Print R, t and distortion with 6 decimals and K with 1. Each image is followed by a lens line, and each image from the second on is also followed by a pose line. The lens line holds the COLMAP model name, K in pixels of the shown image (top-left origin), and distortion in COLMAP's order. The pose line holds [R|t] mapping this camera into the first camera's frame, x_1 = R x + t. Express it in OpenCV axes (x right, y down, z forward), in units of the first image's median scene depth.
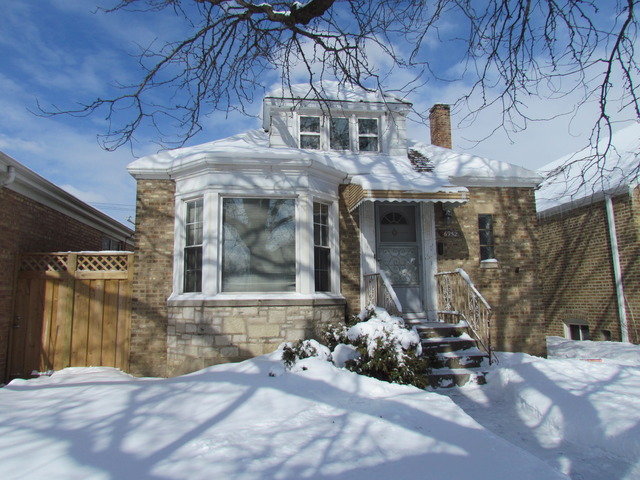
lens RADIAL K [[446.6, 0, 320.0], [0, 446.6, 240.0], [0, 0, 1]] dist [-0.035144, -0.000952]
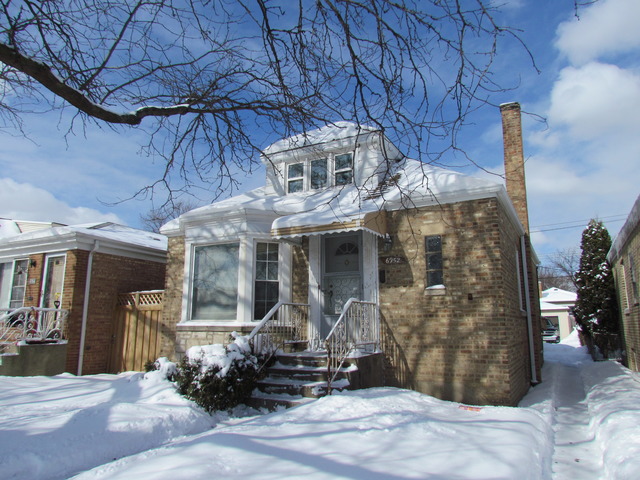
lens RADIAL K [[446.6, 0, 320.0], [0, 446.6, 240.0], [0, 0, 1]] dist [-0.035144, -0.000952]
pose [[0.815955, -0.094657, -0.570314, 0.721726], [0.061125, 0.995101, -0.077708, 0.007859], [0.574875, 0.028546, 0.817743, 0.128084]]
